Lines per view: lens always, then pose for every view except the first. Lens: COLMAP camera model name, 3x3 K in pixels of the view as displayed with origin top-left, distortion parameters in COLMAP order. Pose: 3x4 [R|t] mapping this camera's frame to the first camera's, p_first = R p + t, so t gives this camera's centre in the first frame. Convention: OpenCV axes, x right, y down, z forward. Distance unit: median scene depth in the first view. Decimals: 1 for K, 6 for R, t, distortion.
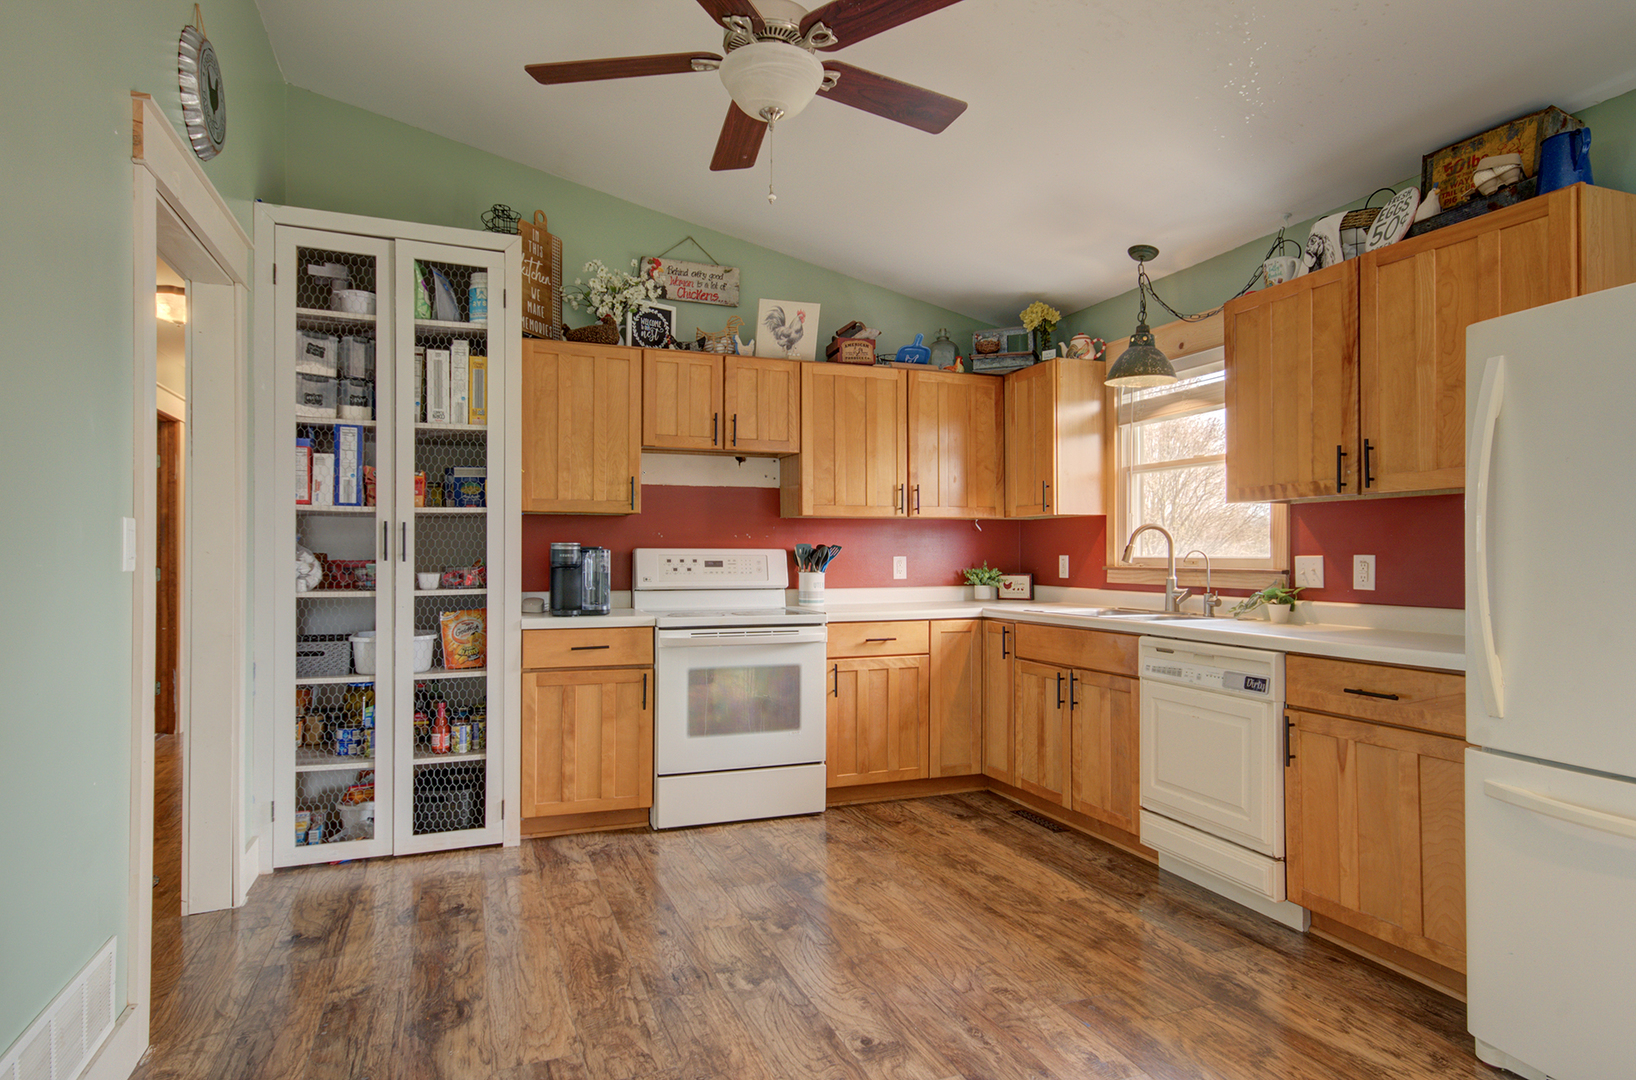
lens RADIAL K [[892.0, 0, 826.3], [0, 892.0, 558.7], [0, 0, 1]] dist [0.002510, 0.001259]
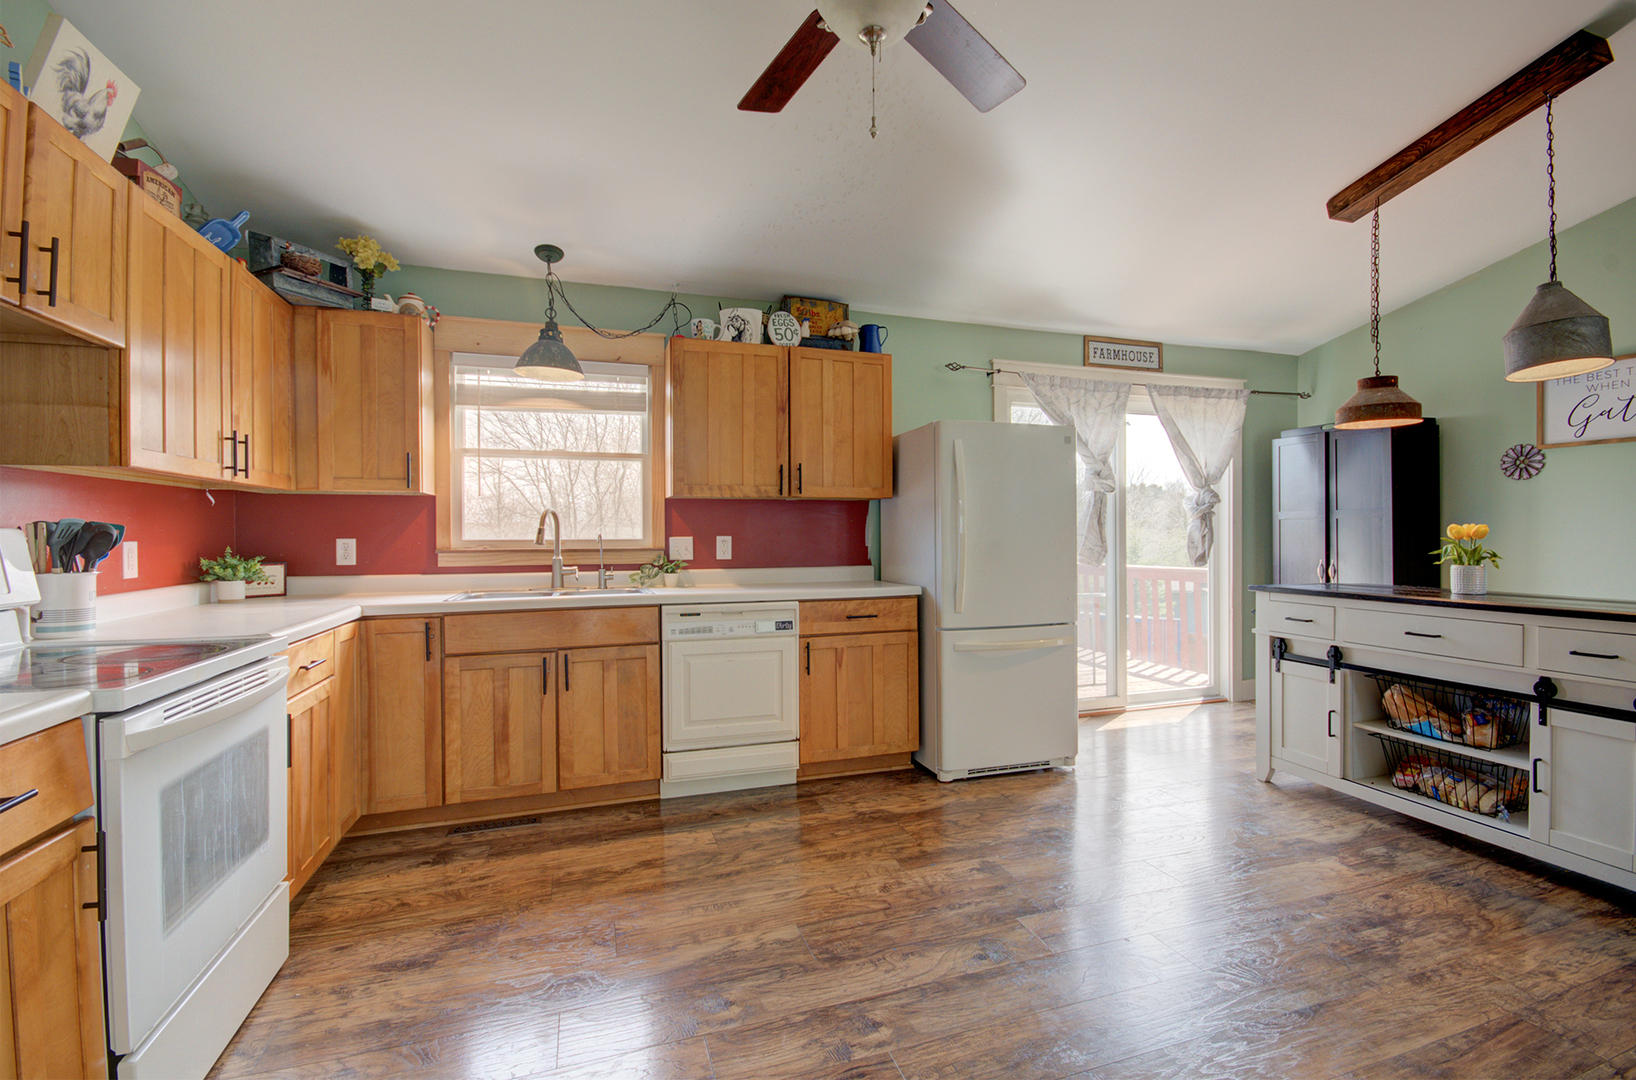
lens RADIAL K [[713.7, 0, 820.2], [0, 713.7, 546.4], [0, 0, 1]] dist [-0.010740, -0.005016]
pose [[0.058258, -0.016184, 0.998170, -0.565282], [0.009908, 0.999829, 0.015633, -0.003842], [-0.998252, 0.008979, 0.058408, 0.742271]]
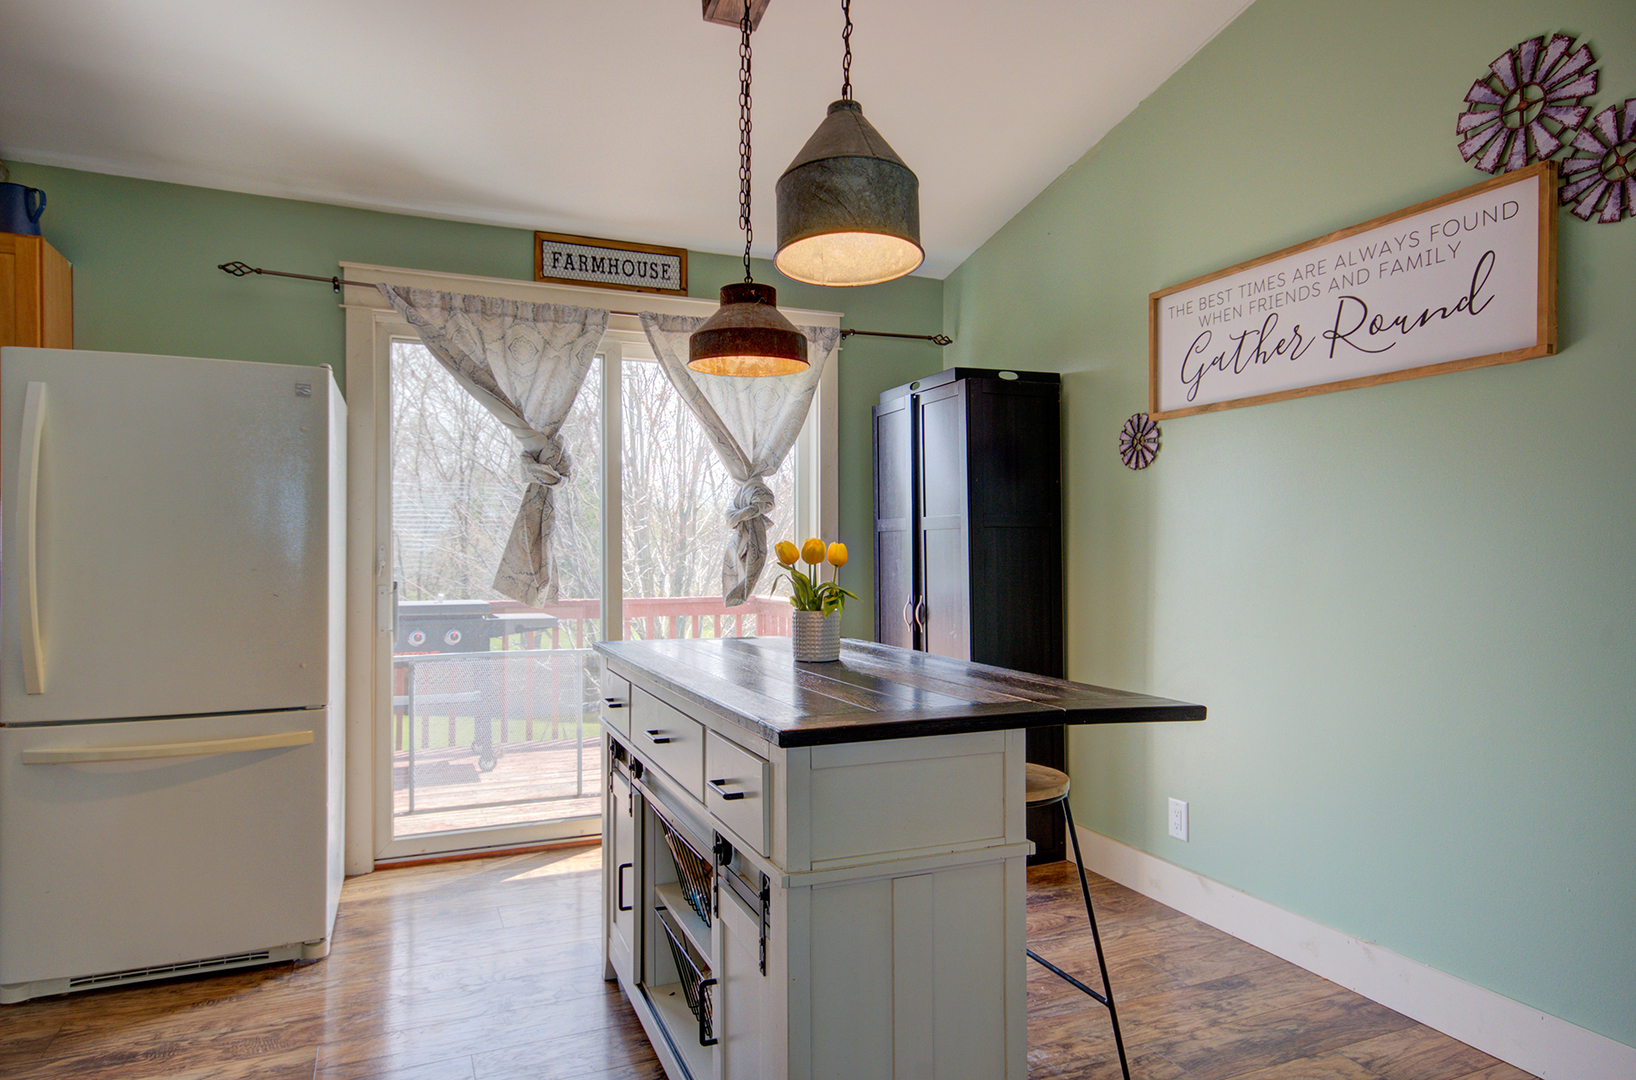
lens RADIAL K [[977.8, 0, 814.2], [0, 977.8, 547.5], [0, 0, 1]] dist [-0.001643, 0.025374]
pose [[-0.026498, 0.001287, 0.999648, -0.335969], [0.003340, 0.999994, -0.001199, -0.004313], [-0.999643, 0.003307, -0.026503, 0.012220]]
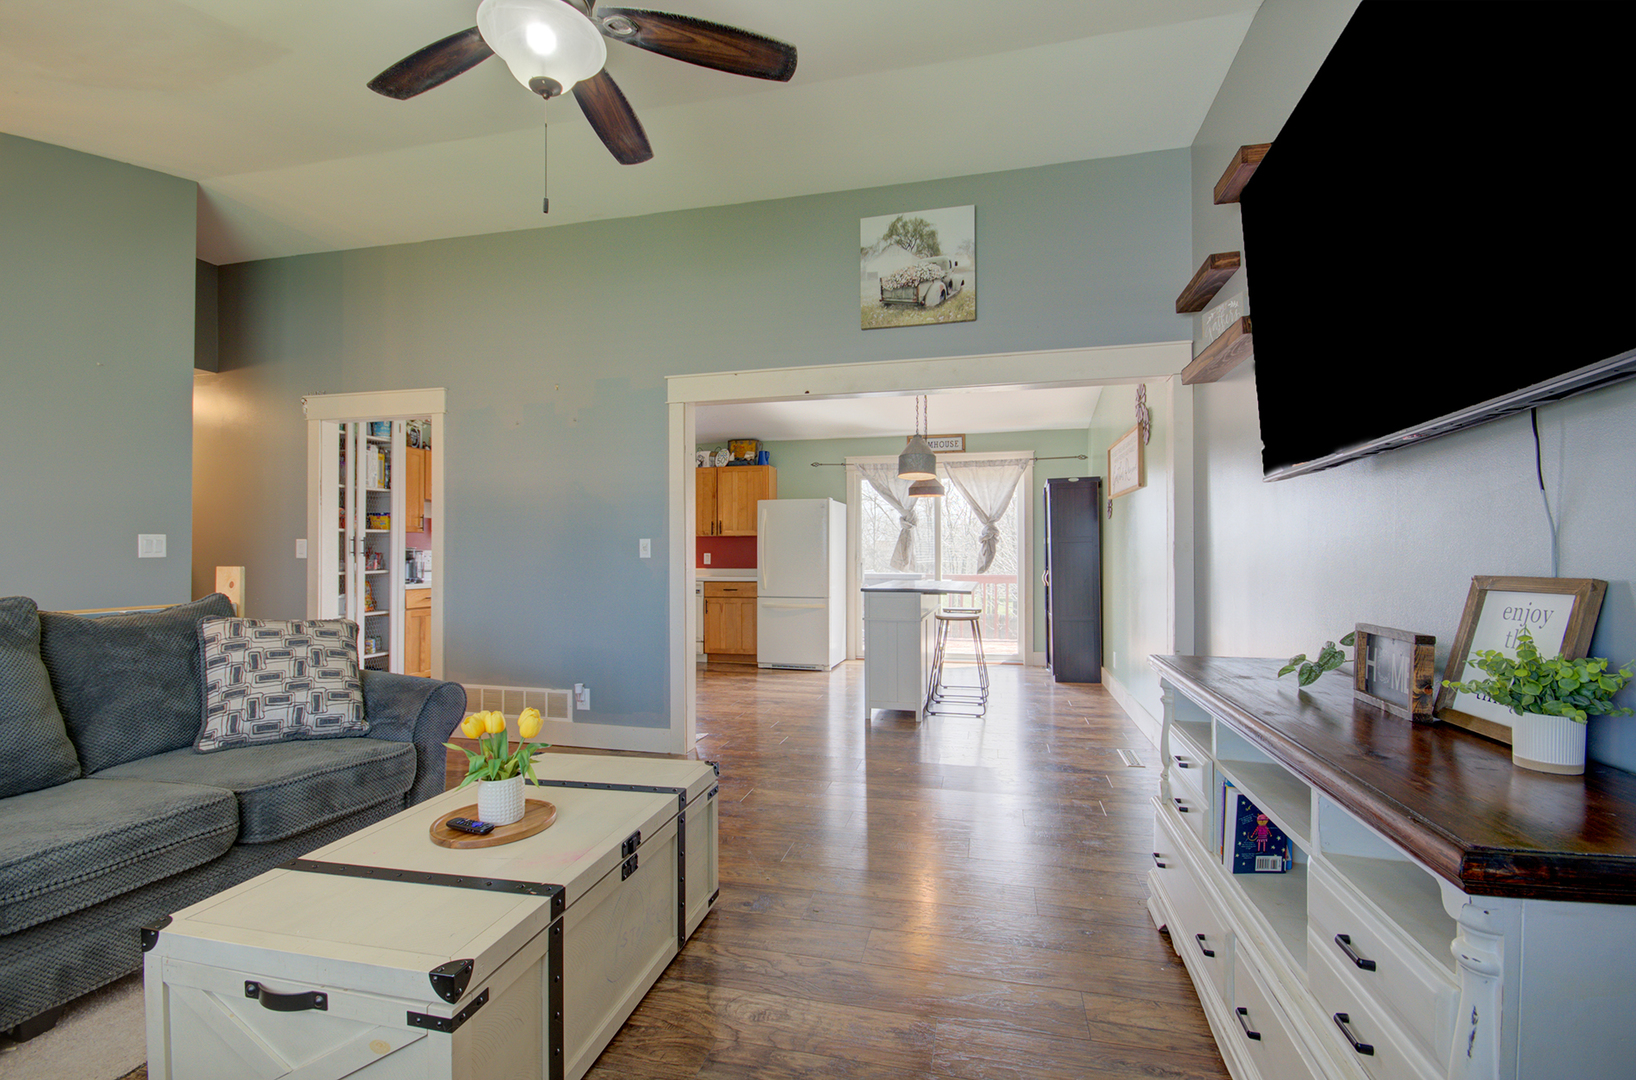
lens RADIAL K [[713.7, 0, 820.2], [0, 713.7, 546.4], [0, 0, 1]] dist [-0.010740, -0.005016]
pose [[0.575529, 0.007693, 0.817745, -1.230662], [0.004417, 0.999912, -0.012516, 0.004984], [-0.817770, 0.010816, 0.575444, -0.791894]]
